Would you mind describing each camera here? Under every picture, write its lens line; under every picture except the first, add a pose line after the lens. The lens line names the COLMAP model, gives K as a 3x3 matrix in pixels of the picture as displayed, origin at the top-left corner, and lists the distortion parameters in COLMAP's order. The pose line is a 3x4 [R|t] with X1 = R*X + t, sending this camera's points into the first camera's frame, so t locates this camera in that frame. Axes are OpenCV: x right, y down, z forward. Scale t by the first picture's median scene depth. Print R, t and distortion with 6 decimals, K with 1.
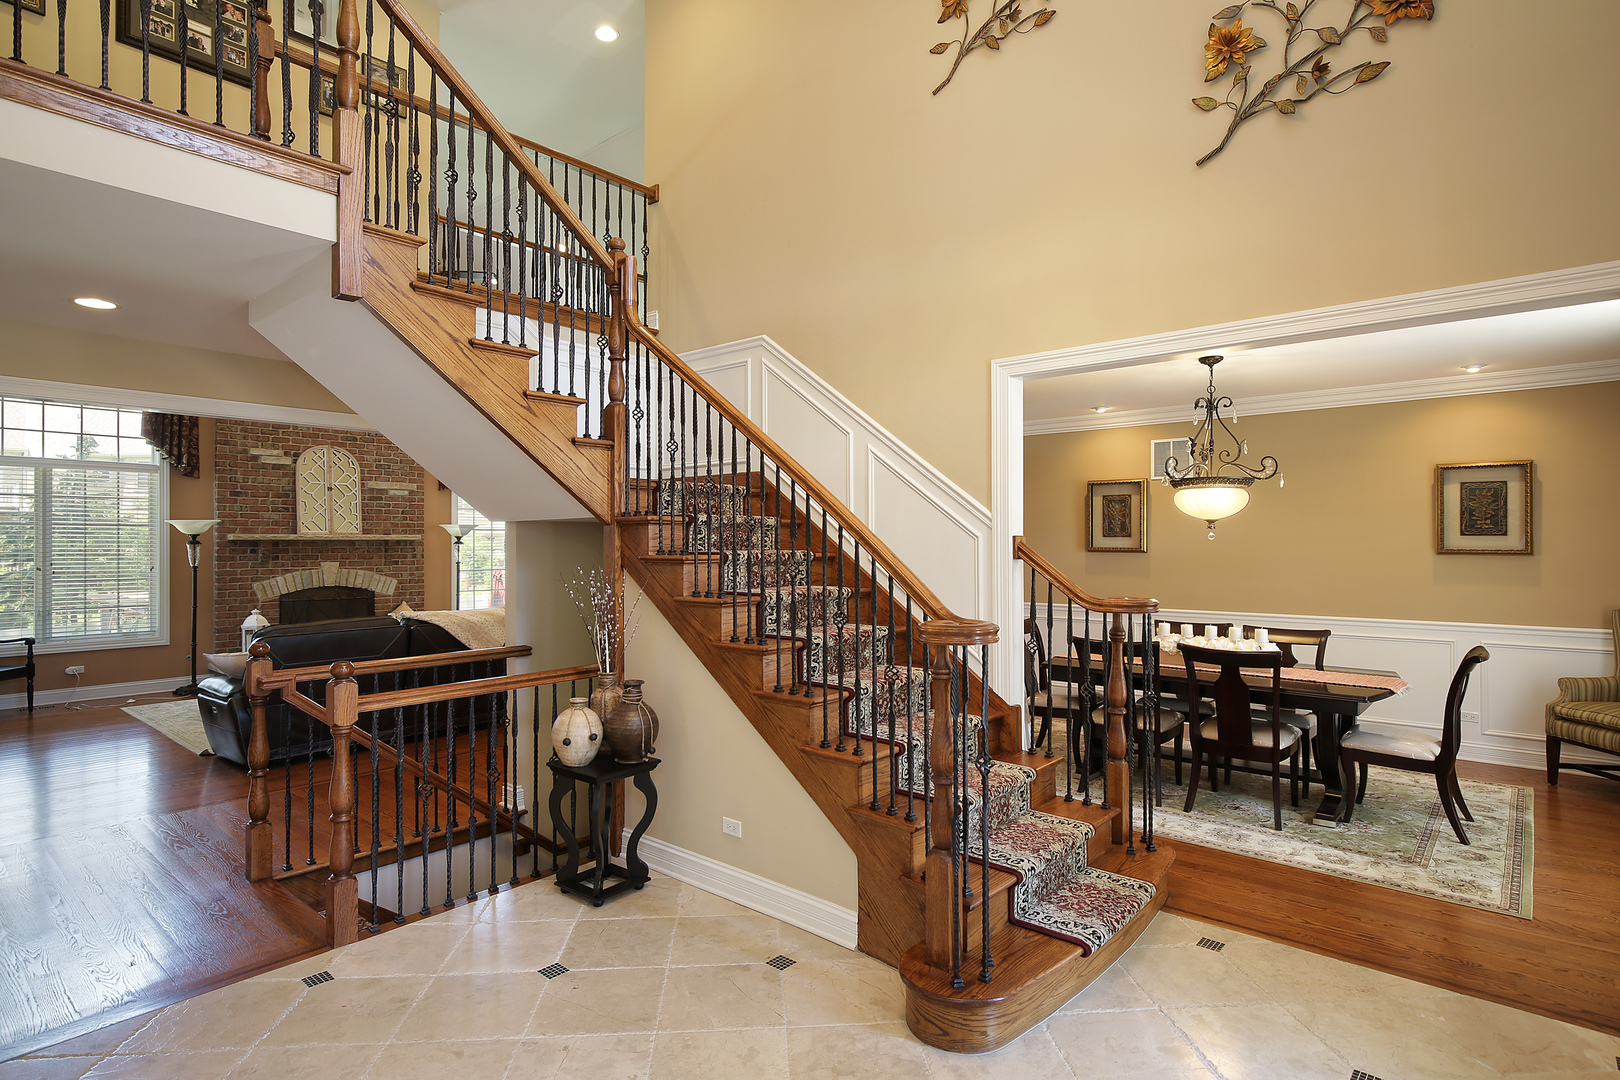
lens RADIAL K [[829.6, 0, 803.7], [0, 829.6, 543.4], [0, 0, 1]] dist [0.006323, -0.001400]
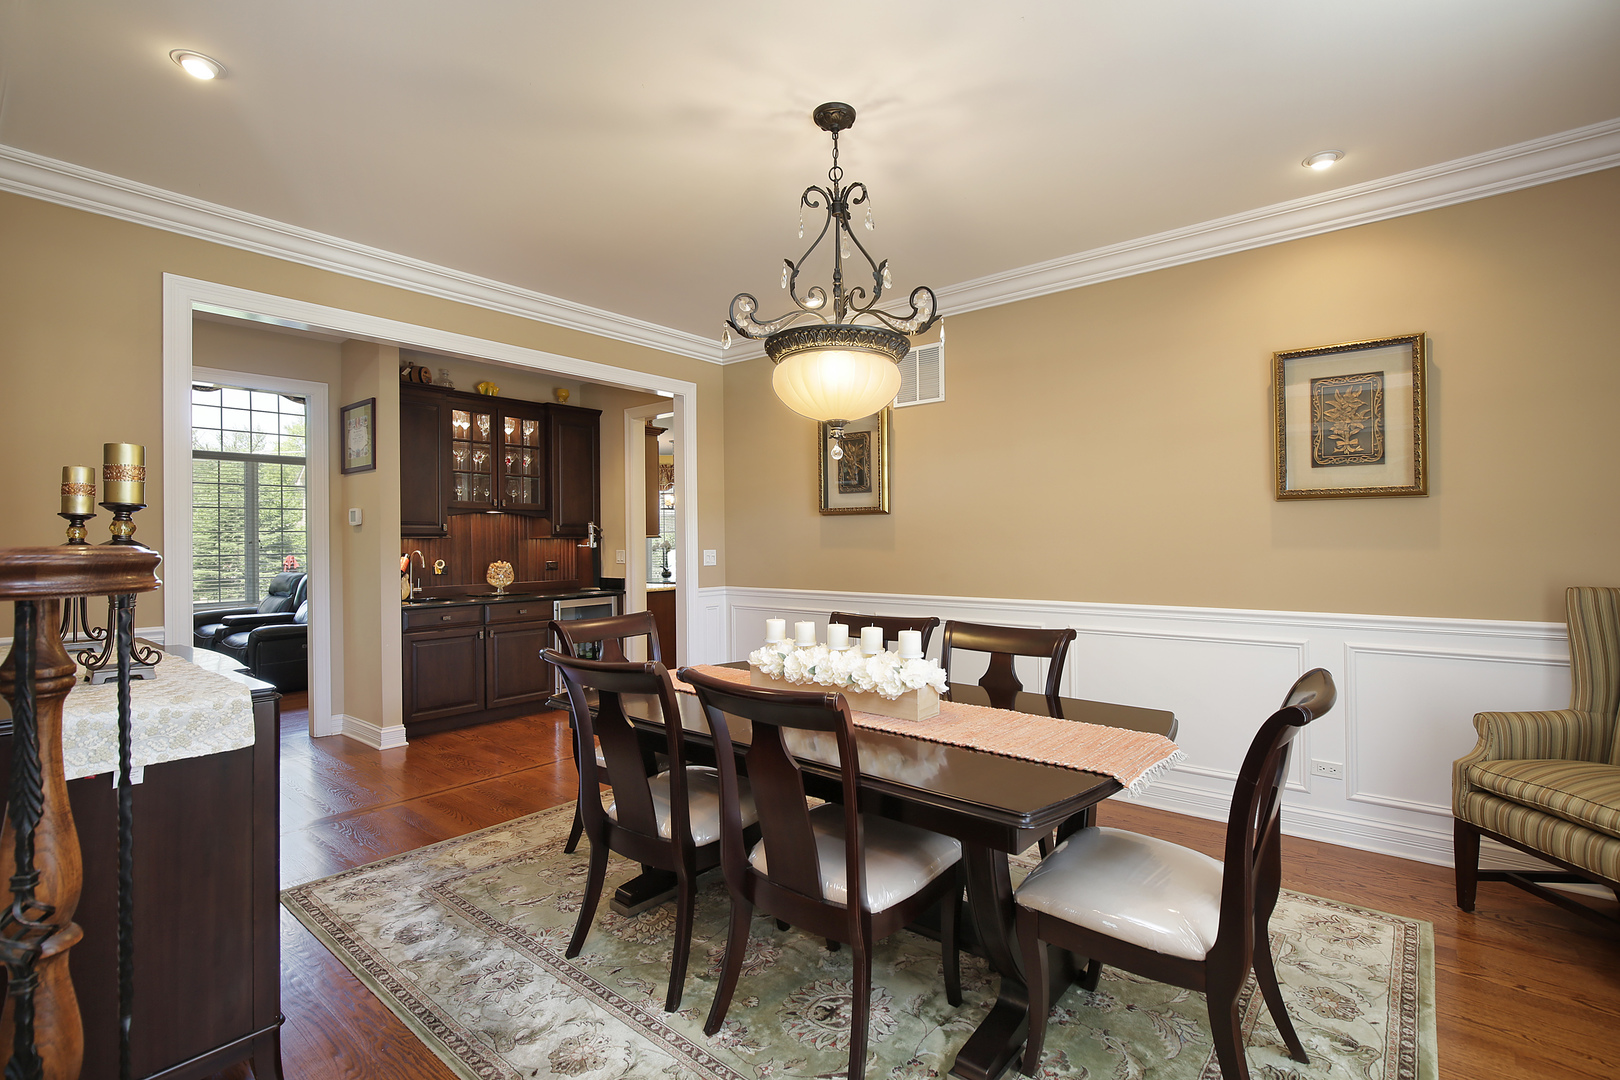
lens RADIAL K [[745.8, 0, 815.7], [0, 745.8, 535.2], [0, 0, 1]] dist [-0.006230, 0.000515]
pose [[0.999257, -0.006163, 0.038044, 0.449911], [0.006358, 0.999967, -0.005007, 0.043971], [-0.038012, 0.005245, 0.999264, 0.522304]]
